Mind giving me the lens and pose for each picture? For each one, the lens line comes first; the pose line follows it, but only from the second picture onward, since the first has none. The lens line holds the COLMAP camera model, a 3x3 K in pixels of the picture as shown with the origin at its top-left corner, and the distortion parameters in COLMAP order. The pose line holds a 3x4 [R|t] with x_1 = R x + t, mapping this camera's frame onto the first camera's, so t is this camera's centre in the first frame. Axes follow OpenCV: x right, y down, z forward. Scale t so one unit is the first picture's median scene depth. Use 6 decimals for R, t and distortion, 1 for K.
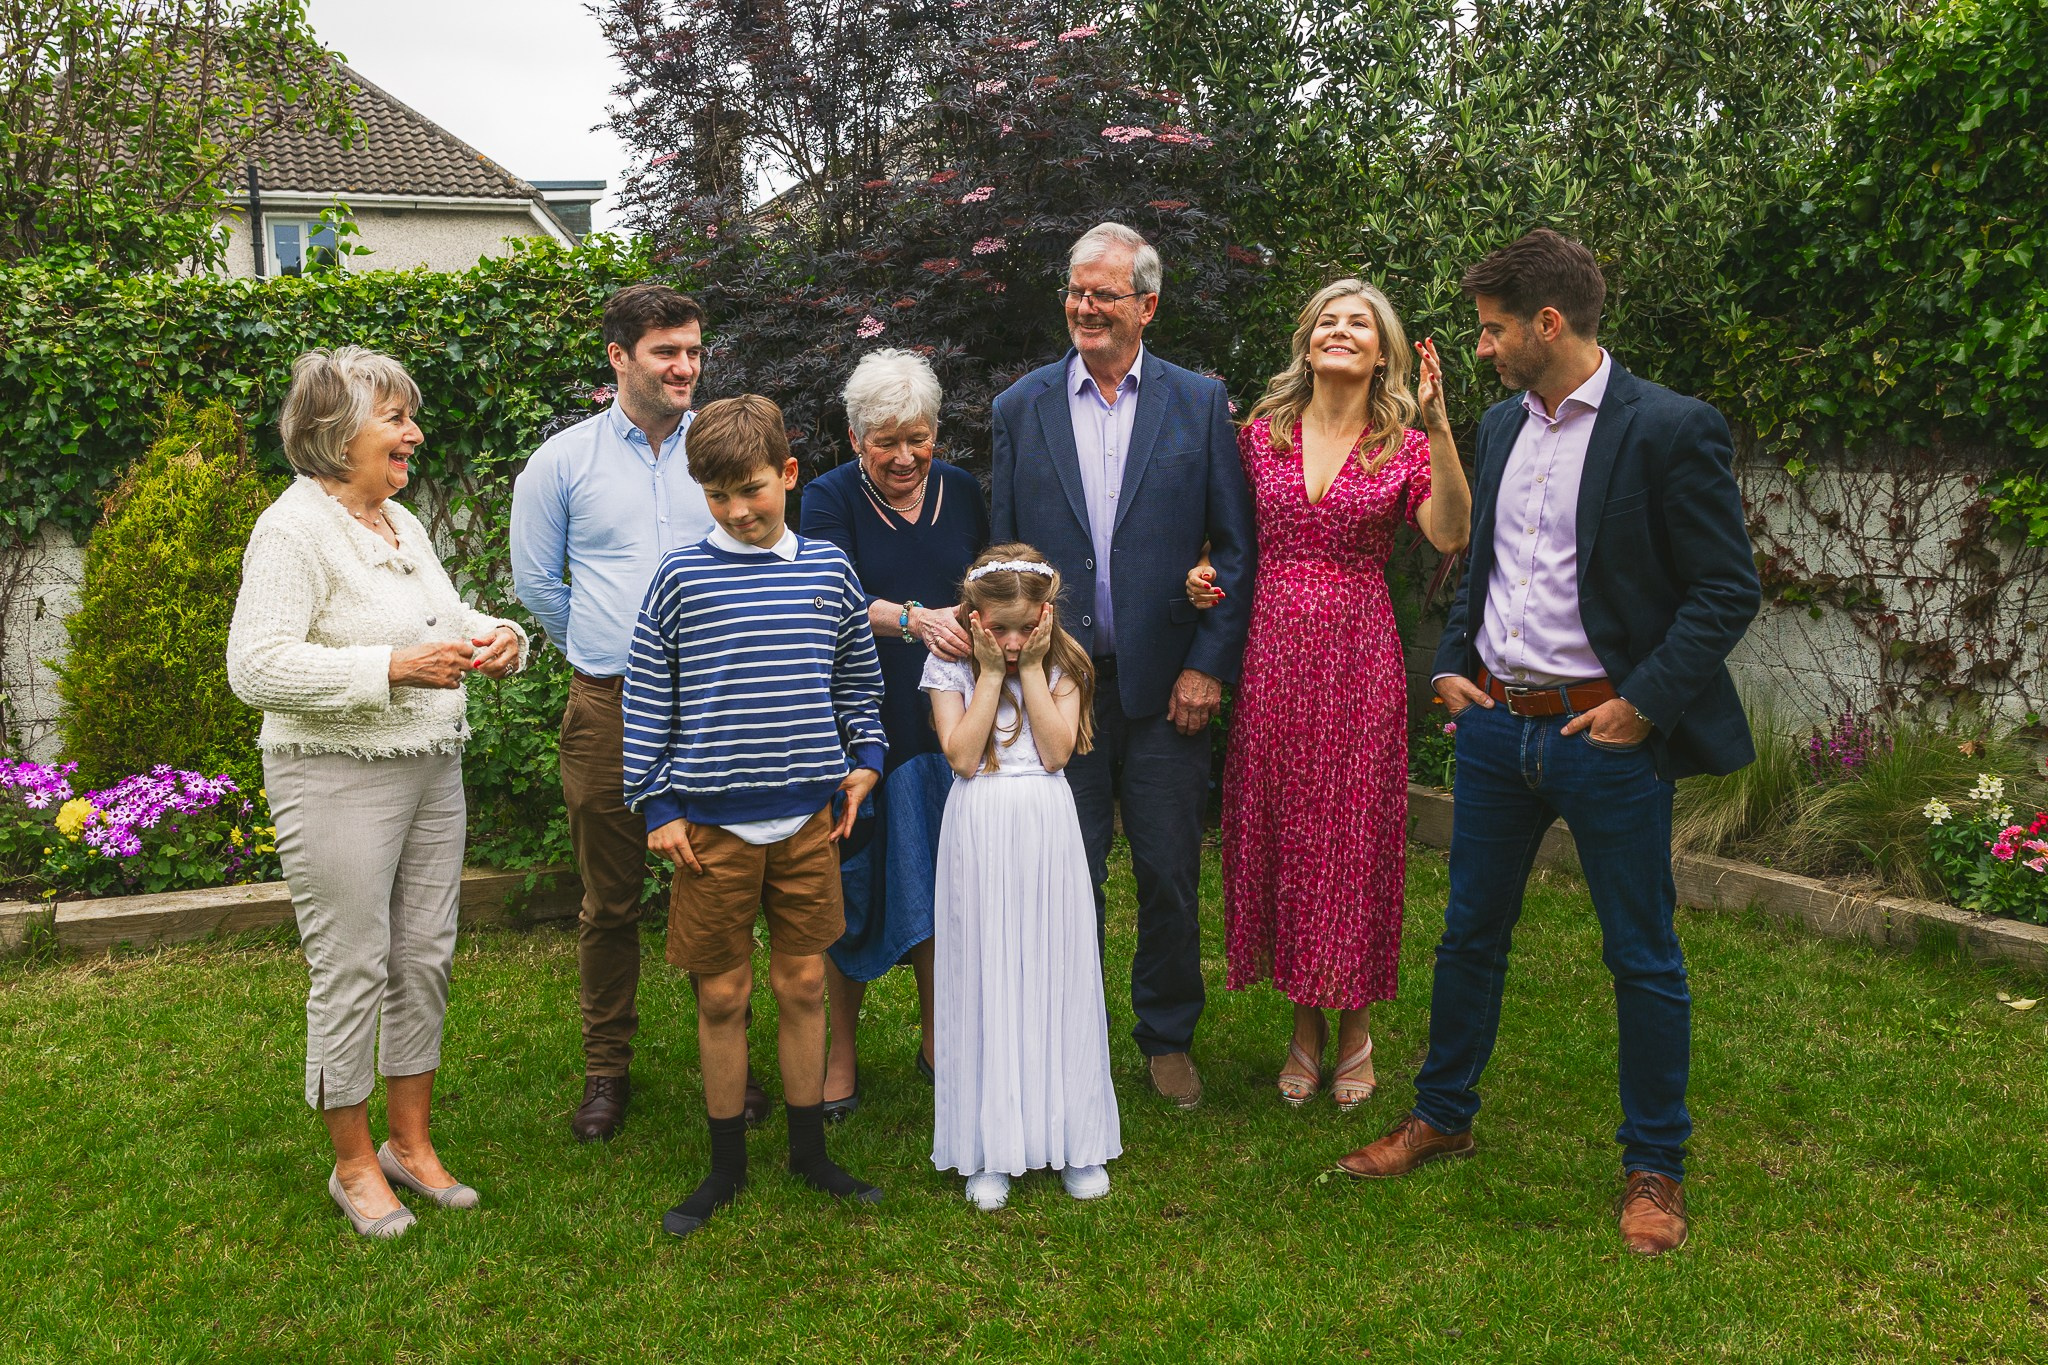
lens RADIAL K [[1911.9, 0, 1078.5], [0, 1911.9, 612.3], [0, 0, 1]] dist [-0.036948, 0.078337]
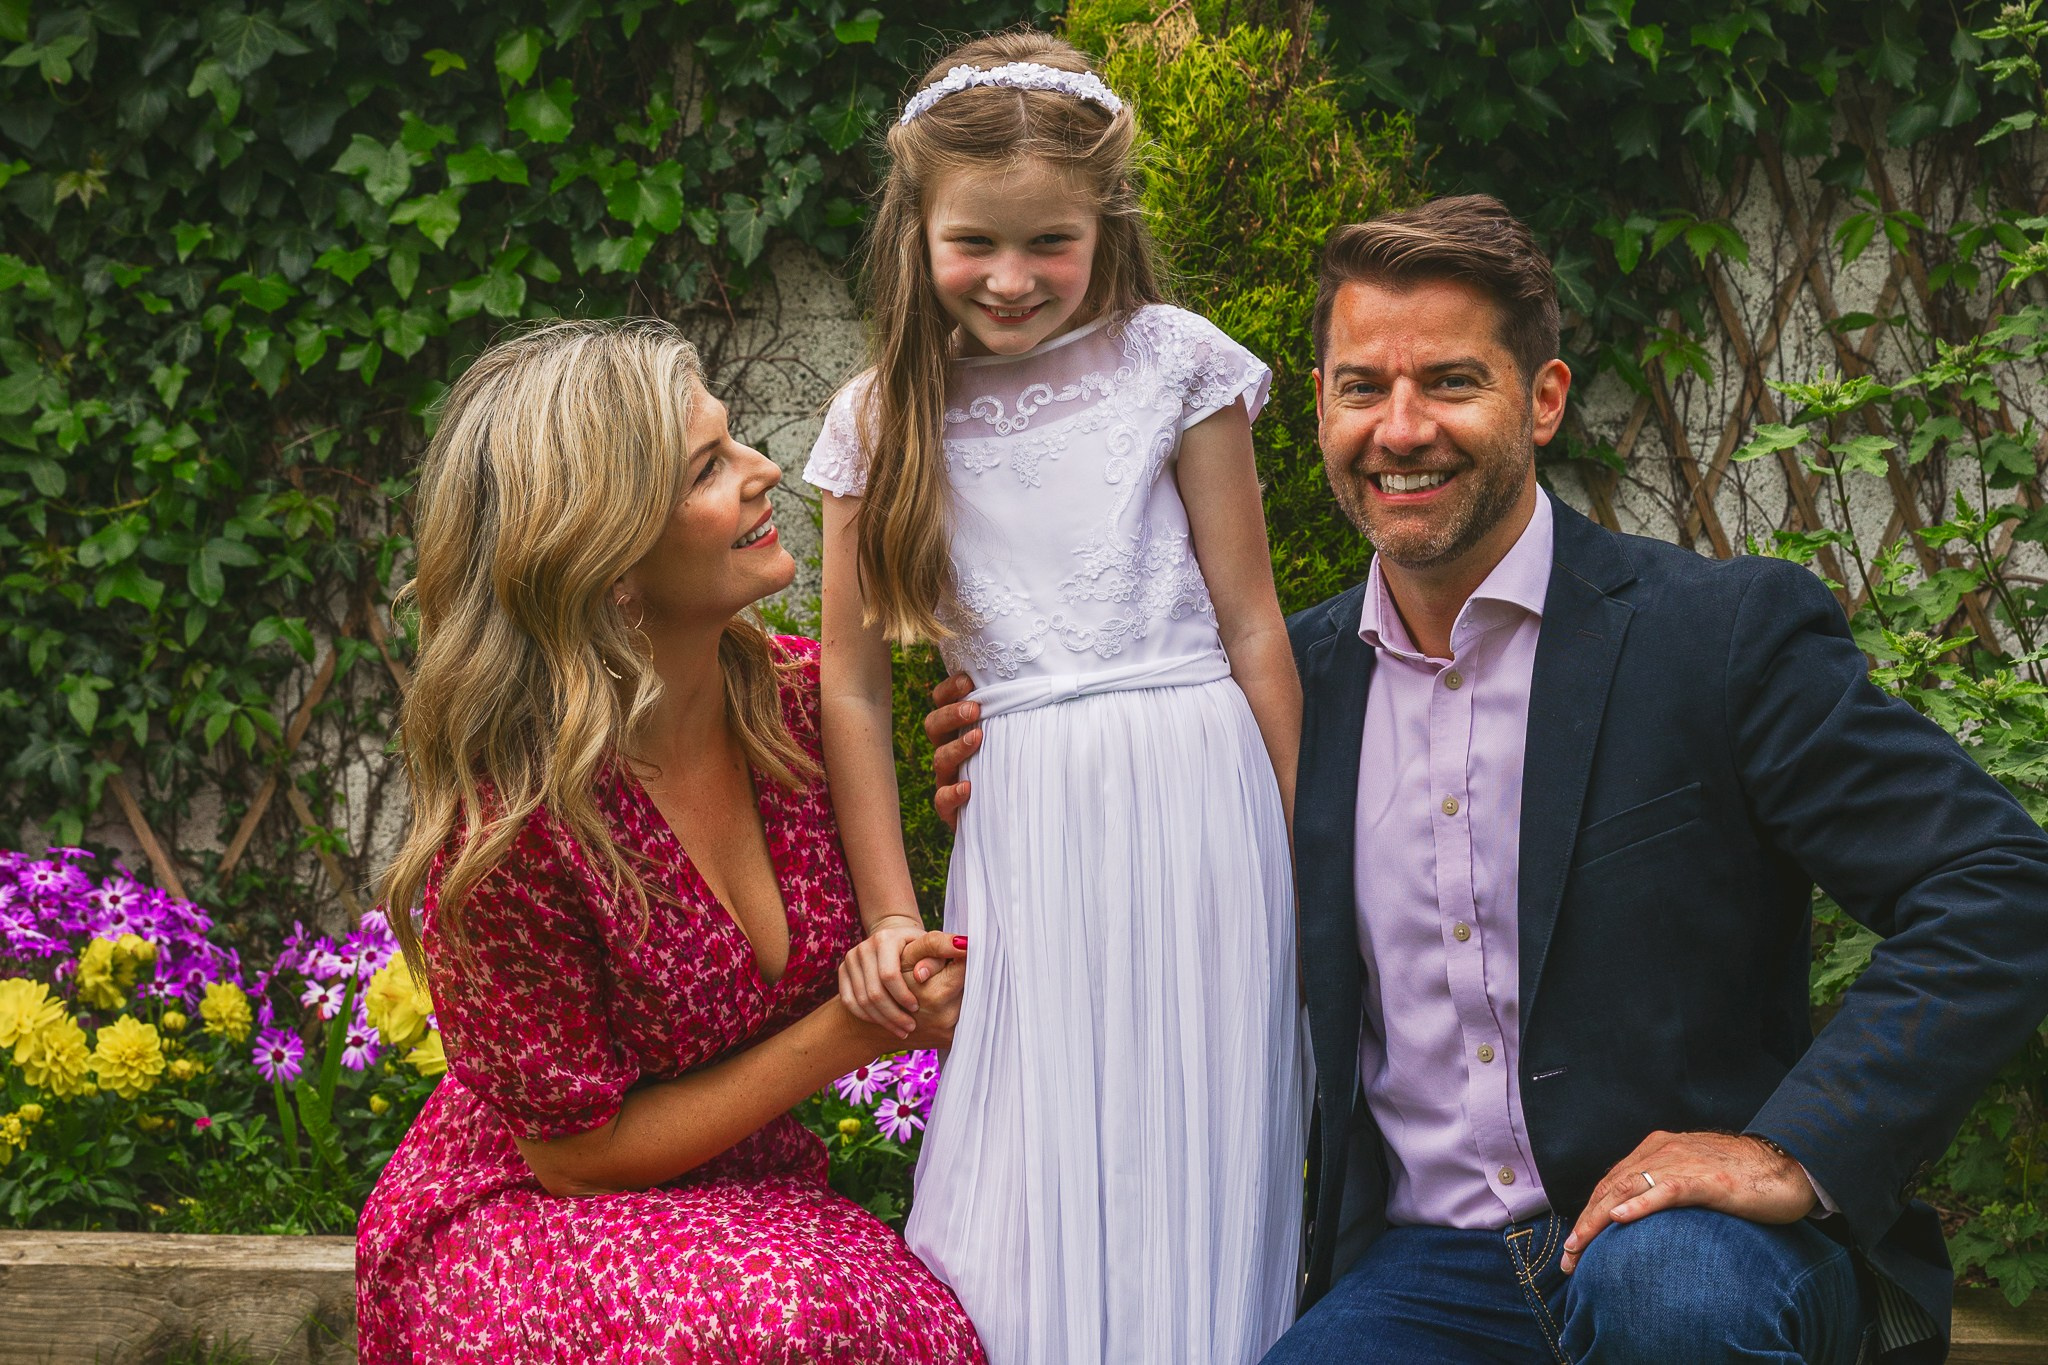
lens RADIAL K [[3864.1, 0, 972.6], [0, 3864.1, 731.9], [0, 0, 1]] dist [0.054492, -0.078636]
pose [[0.902887, 0.049999, -0.426960, -0.182586], [-0.064579, 0.997718, -0.019725, 0.060107], [0.424999, 0.045382, 0.904055, 0.337250]]
